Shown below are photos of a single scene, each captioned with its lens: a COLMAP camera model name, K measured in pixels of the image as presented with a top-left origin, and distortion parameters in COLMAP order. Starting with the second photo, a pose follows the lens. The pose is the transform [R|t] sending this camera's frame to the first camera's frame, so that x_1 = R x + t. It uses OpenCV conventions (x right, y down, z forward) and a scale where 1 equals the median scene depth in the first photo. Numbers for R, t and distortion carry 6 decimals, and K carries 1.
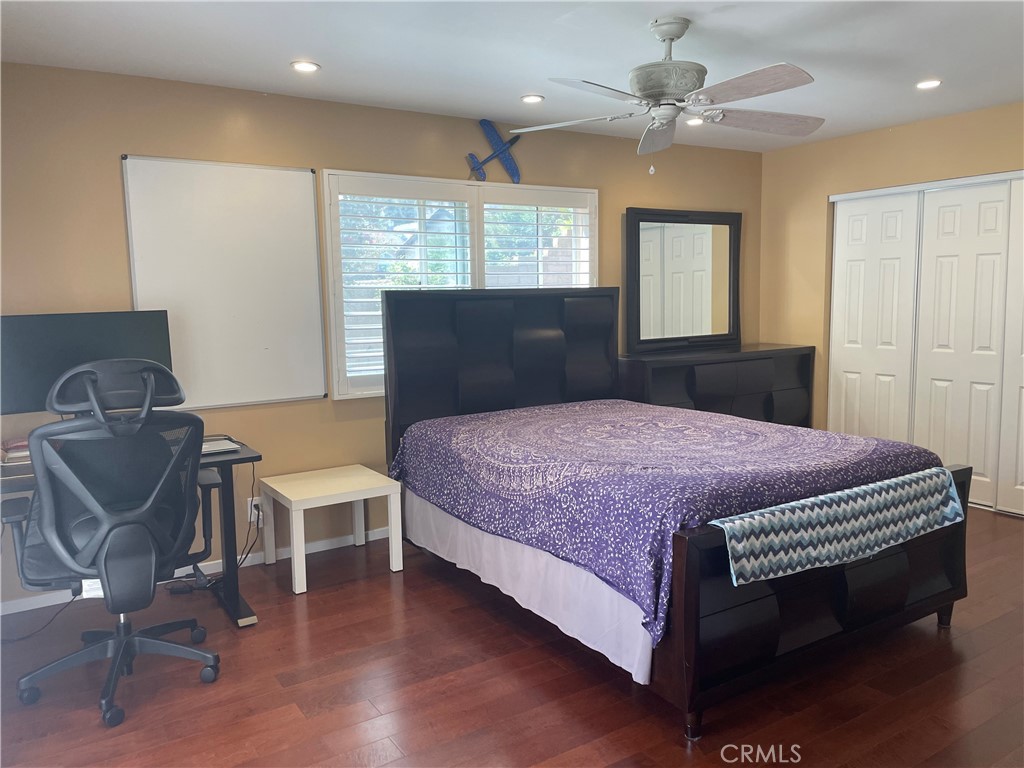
lens RADIAL K [[781.5, 0, 512.0], [0, 781.5, 384.0], [0, 0, 1]] dist [0.000360, 0.000190]
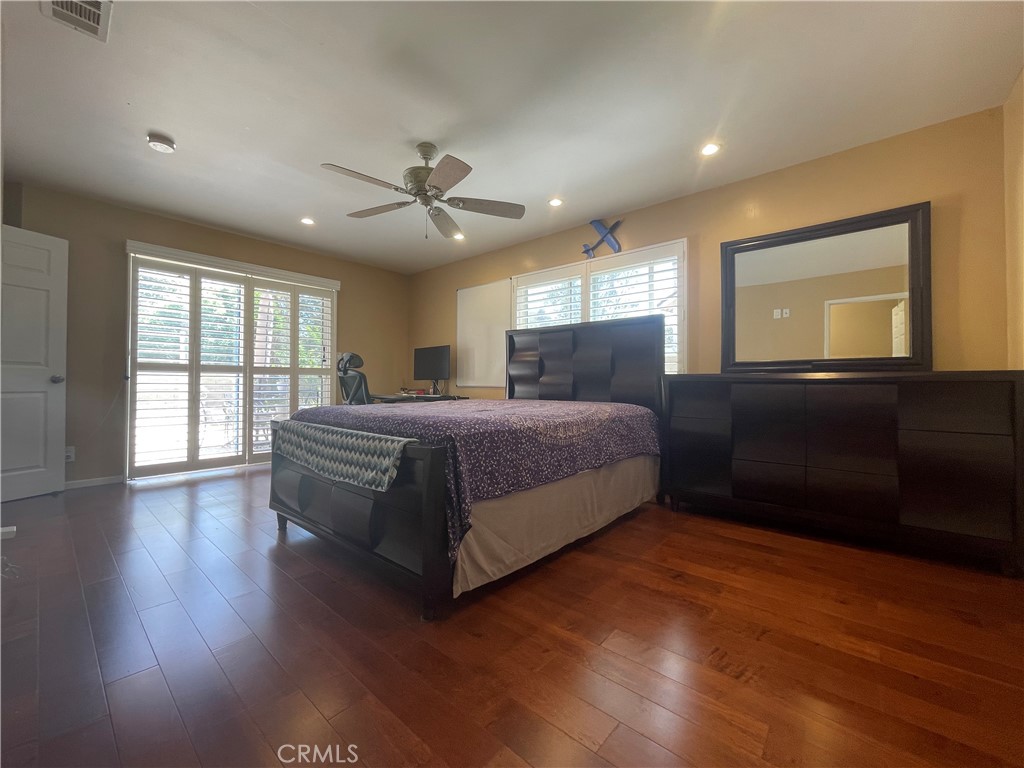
lens RADIAL K [[413.0, 0, 511.5], [0, 413.0, 379.4], [0, 0, 1]] dist [0.001013, 0.000194]
pose [[0.269196, 0.020445, -0.962868, 0.722490], [-0.121818, 0.992467, -0.012984, 0.013684], [0.955350, 0.120790, 0.269659, 0.644710]]
